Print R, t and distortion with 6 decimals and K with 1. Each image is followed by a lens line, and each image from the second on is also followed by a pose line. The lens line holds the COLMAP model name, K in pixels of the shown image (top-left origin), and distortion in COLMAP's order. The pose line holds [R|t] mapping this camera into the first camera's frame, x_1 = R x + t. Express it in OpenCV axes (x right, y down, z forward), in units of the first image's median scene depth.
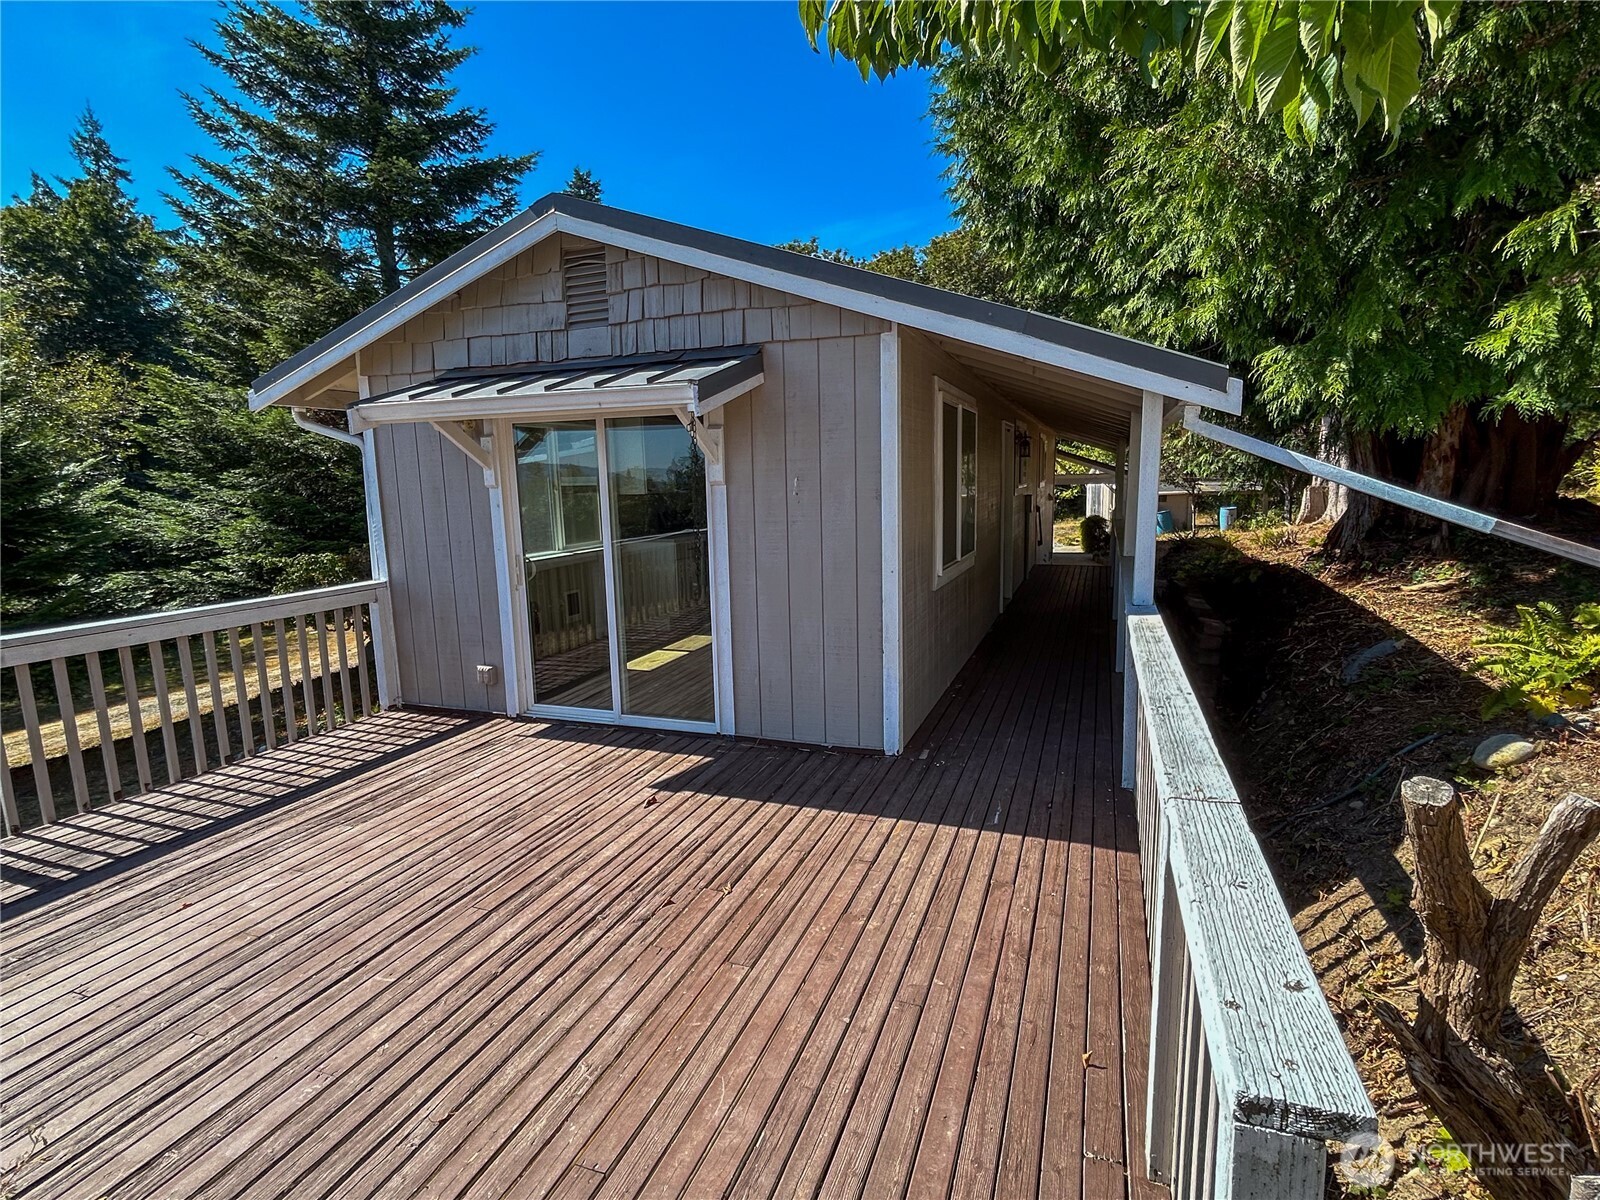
lens RADIAL K [[796.9, 0, 807.5], [0, 796.9, 595.6], [0, 0, 1]] dist [-0.005518, 0.004270]
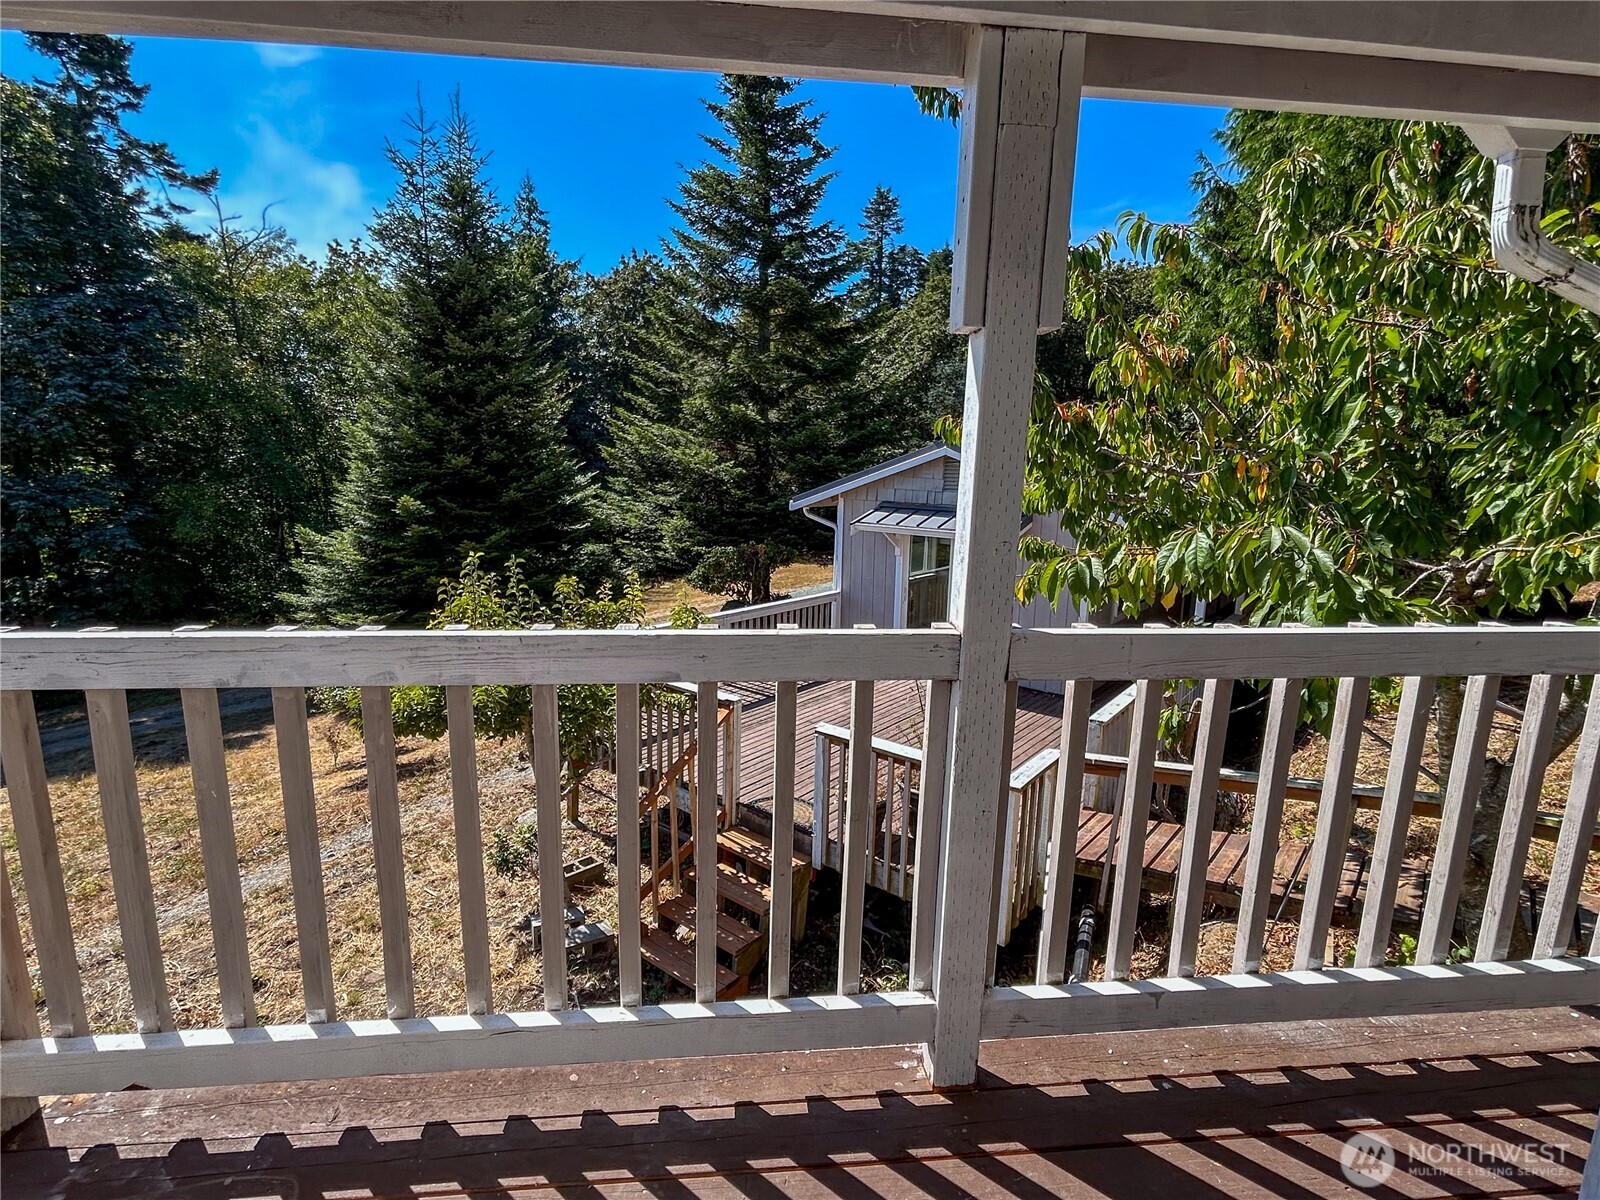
lens RADIAL K [[796.9, 0, 818.8], [0, 796.9, 596.9], [0, 0, 1]] dist [-0.005518, 0.004270]
pose [[0.952866, 0.095569, -0.287947, 0.013022], [-0.088014, 0.995352, 0.039101, -0.028275], [0.290345, -0.011915, 0.956848, -0.380667]]
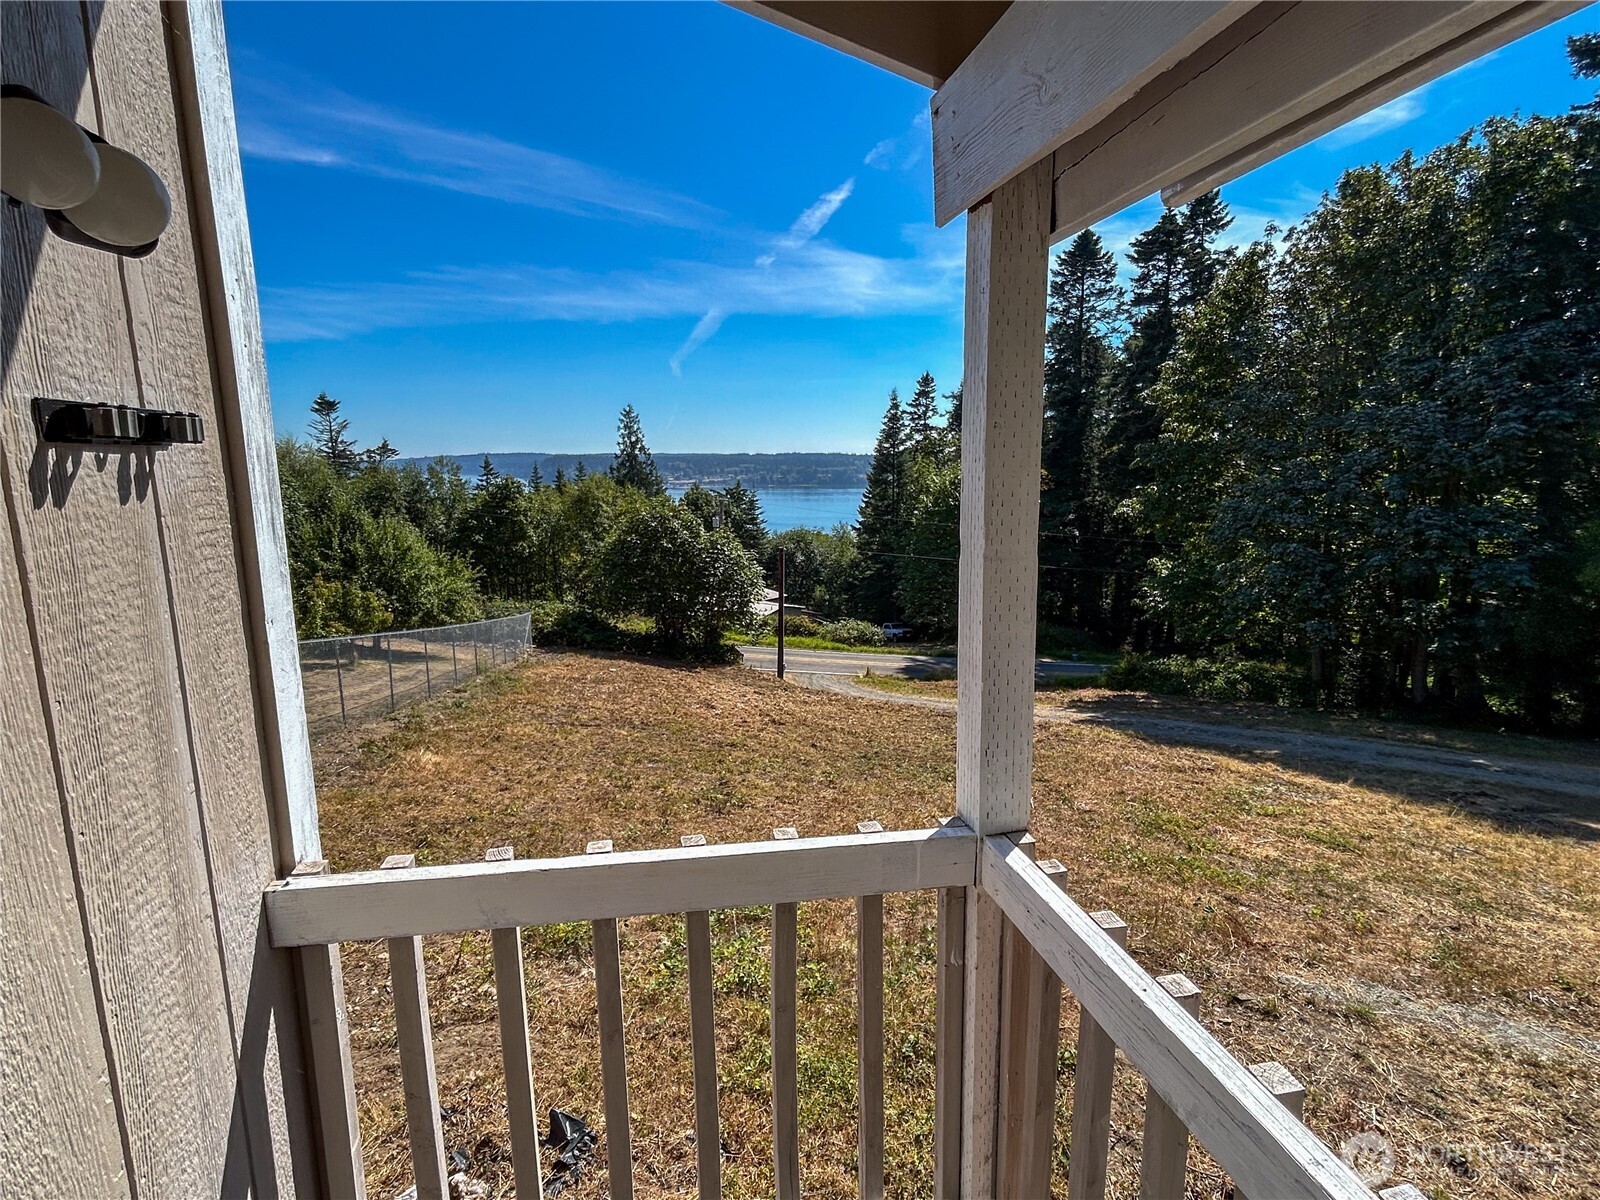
lens RADIAL K [[796.9, 0, 795.7], [0, 796.9, 605.2], [0, 0, 1]] dist [-0.005518, 0.004270]
pose [[-0.205617, 0.195611, -0.958884, -0.019597], [-0.138503, 0.964141, 0.226383, -0.052710], [0.968782, 0.179357, -0.171151, -0.341257]]
